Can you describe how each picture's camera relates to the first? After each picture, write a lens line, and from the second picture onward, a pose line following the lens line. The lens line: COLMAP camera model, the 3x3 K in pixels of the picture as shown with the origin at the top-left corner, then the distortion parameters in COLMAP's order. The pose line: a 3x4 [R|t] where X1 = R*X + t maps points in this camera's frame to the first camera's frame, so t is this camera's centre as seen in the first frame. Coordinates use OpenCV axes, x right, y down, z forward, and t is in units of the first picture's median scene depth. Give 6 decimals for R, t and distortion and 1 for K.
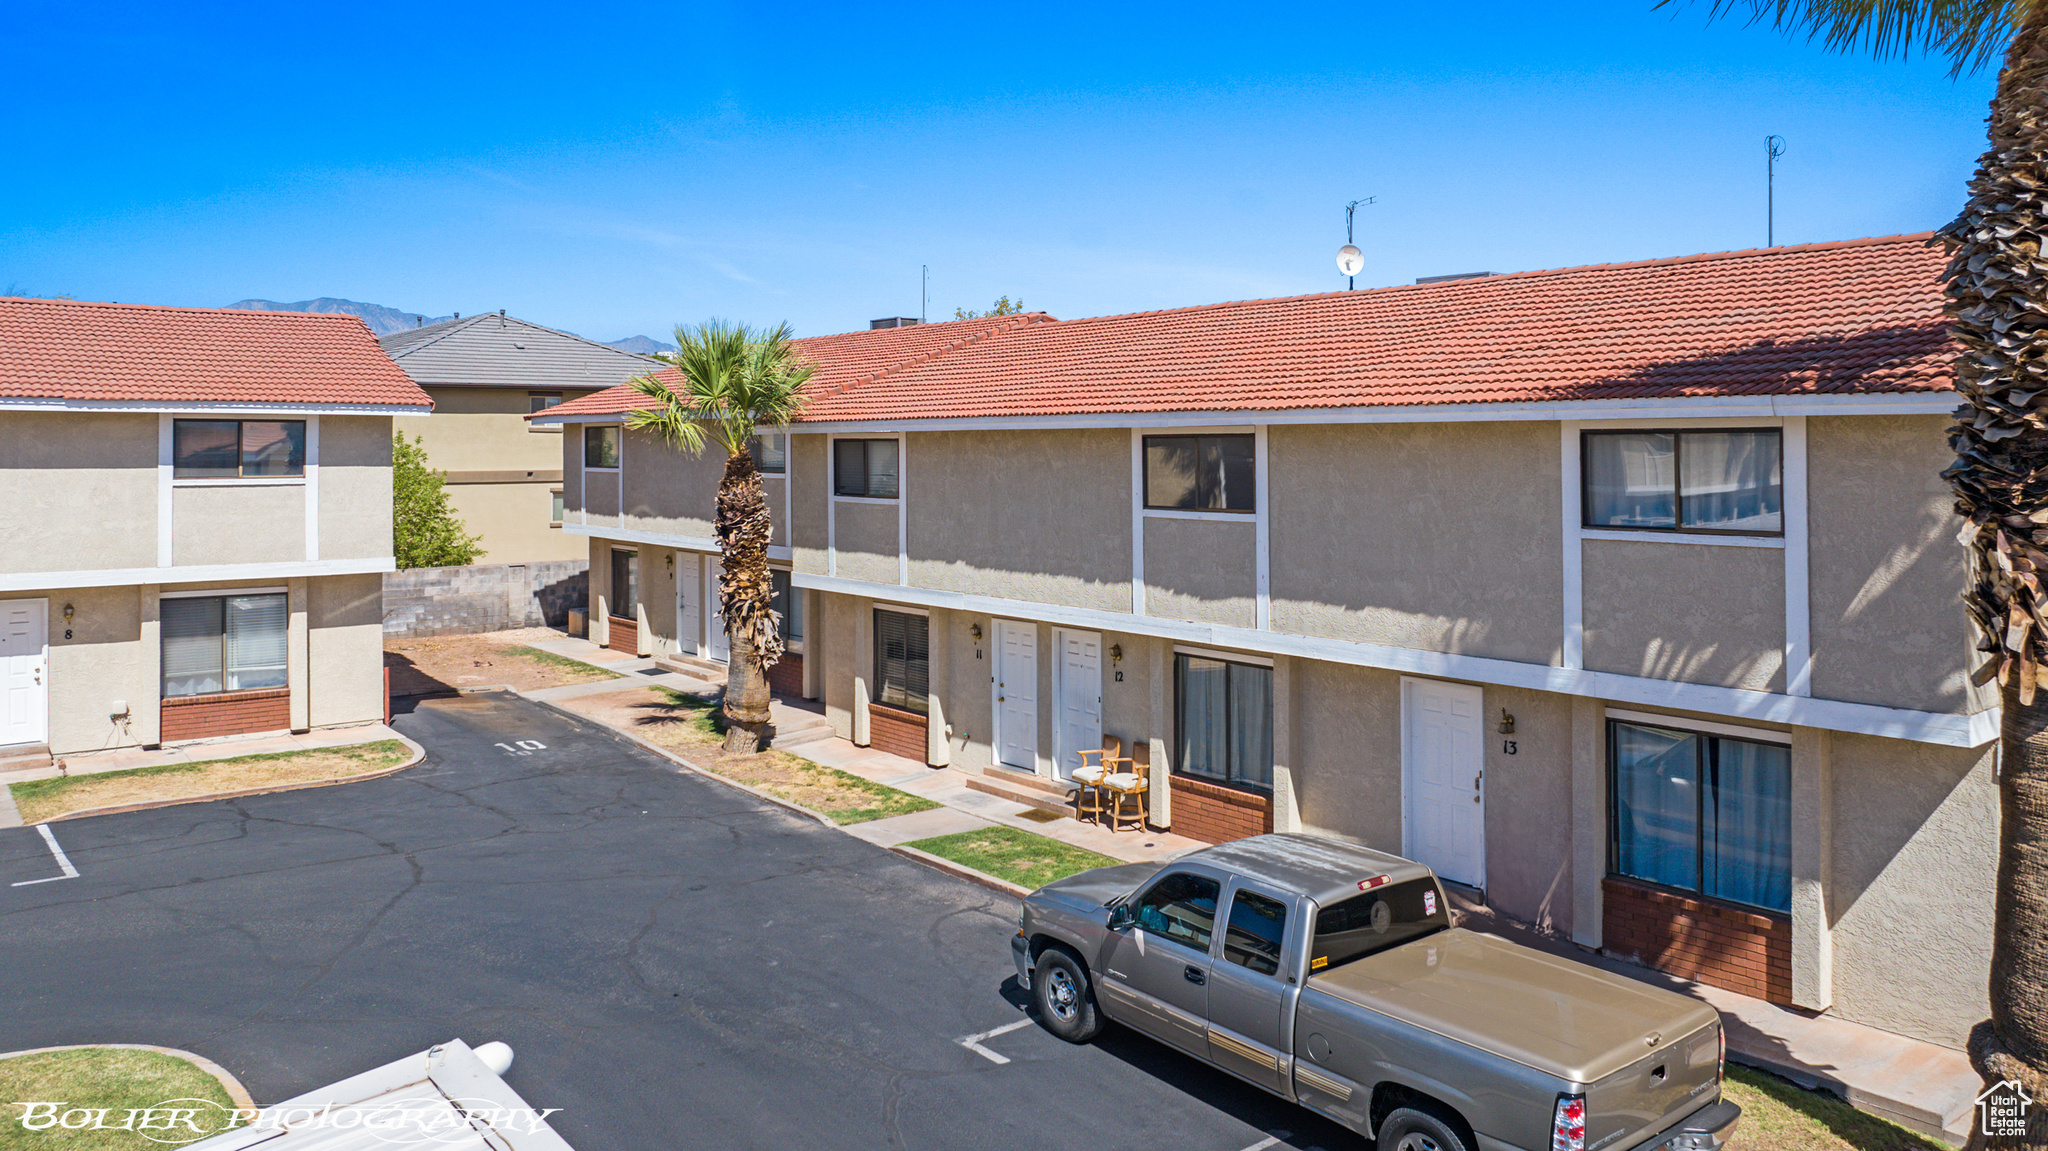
lens RADIAL K [[1488.5, 0, 1042.2], [0, 1488.5, 429.7], [0, 0, 1]] dist [0.000662, -0.046557]
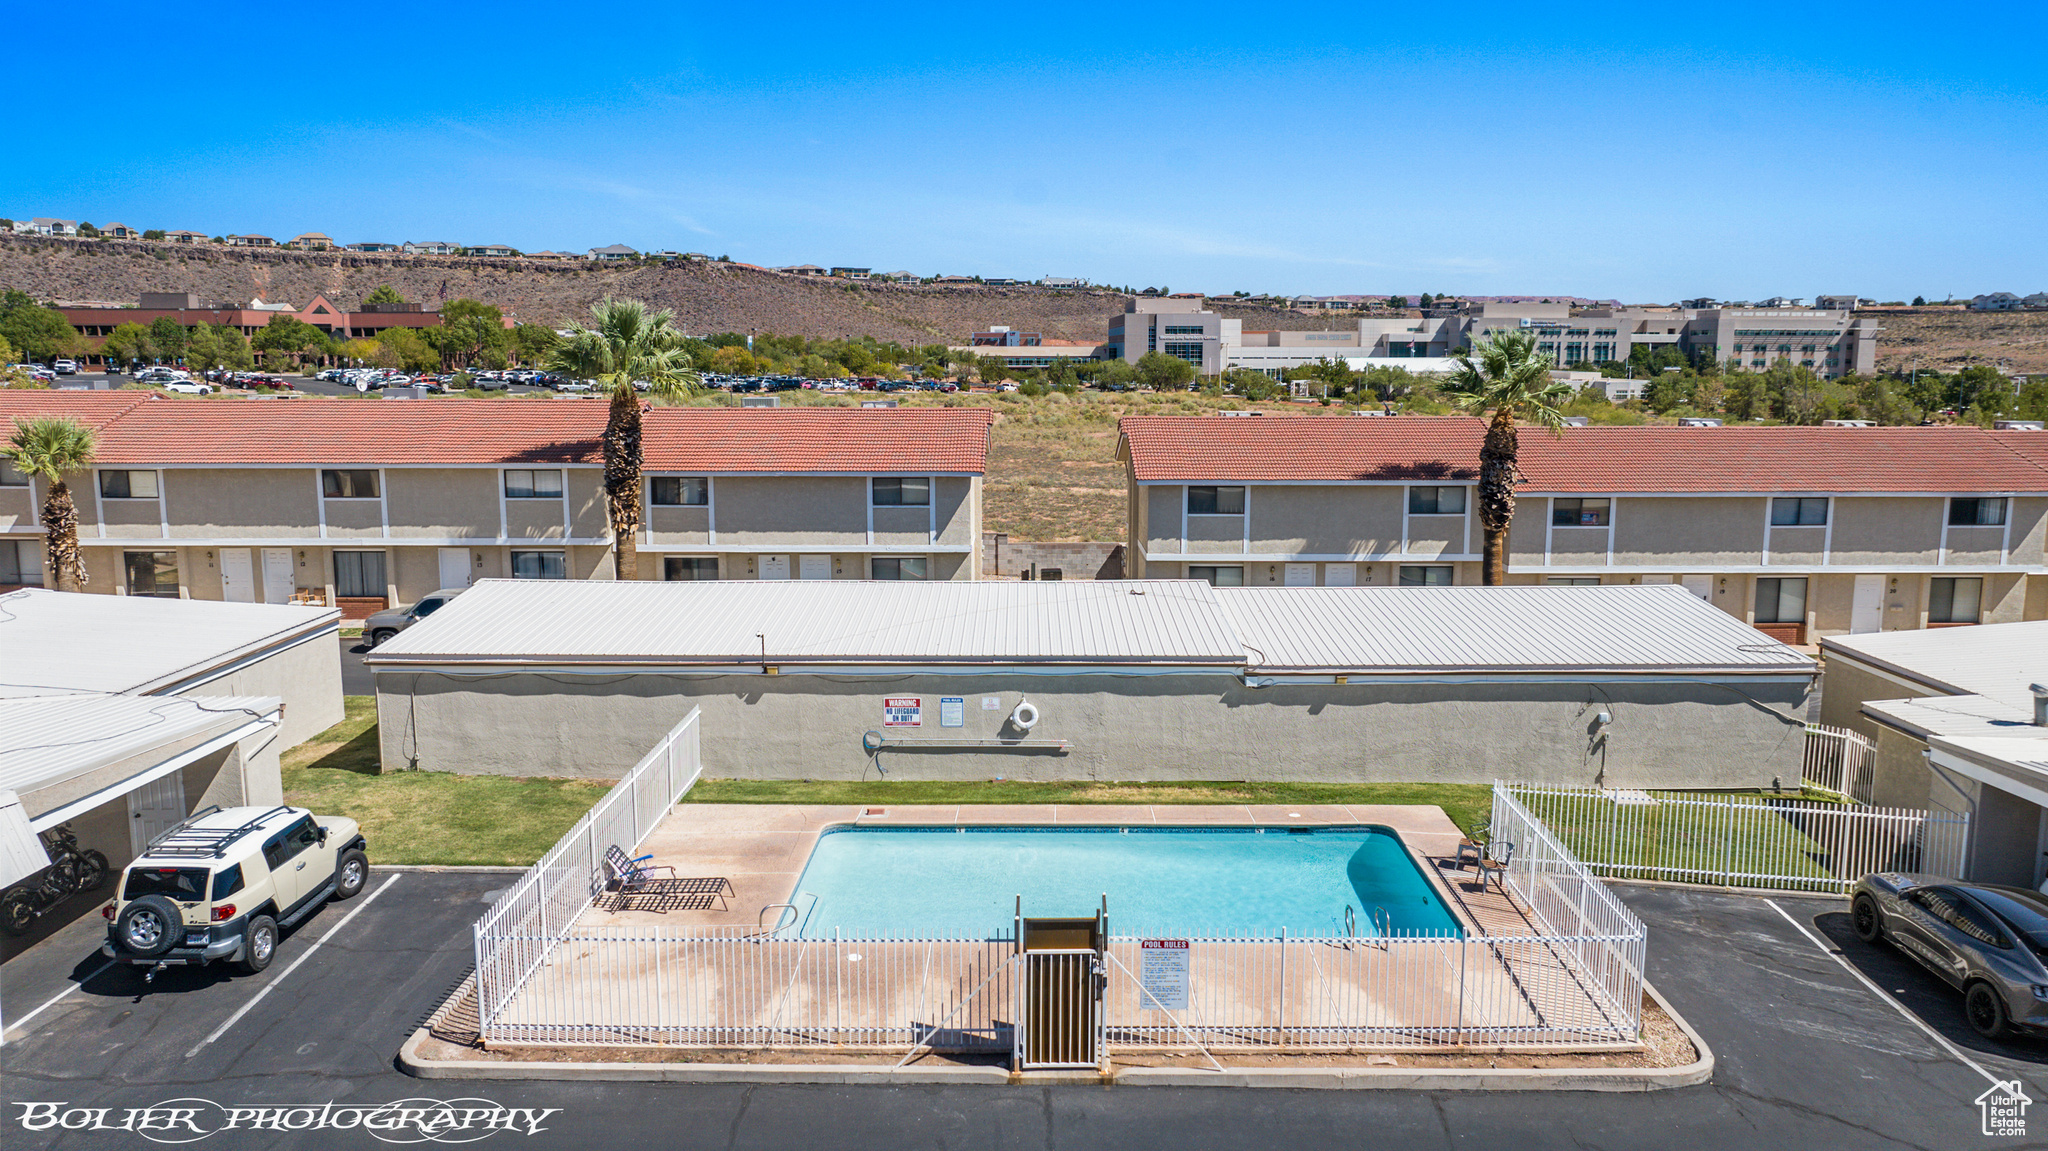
lens RADIAL K [[1439.0, 0, 1034.4], [0, 1439.0, 573.6], [0, 0, 1]] dist [-0.040158, 0.033273]
pose [[0.626550, -0.115006, 0.770849, -1.185517], [-0.012039, 0.987507, 0.157116, -0.242000], [-0.779288, -0.107721, 0.617338, -1.662040]]
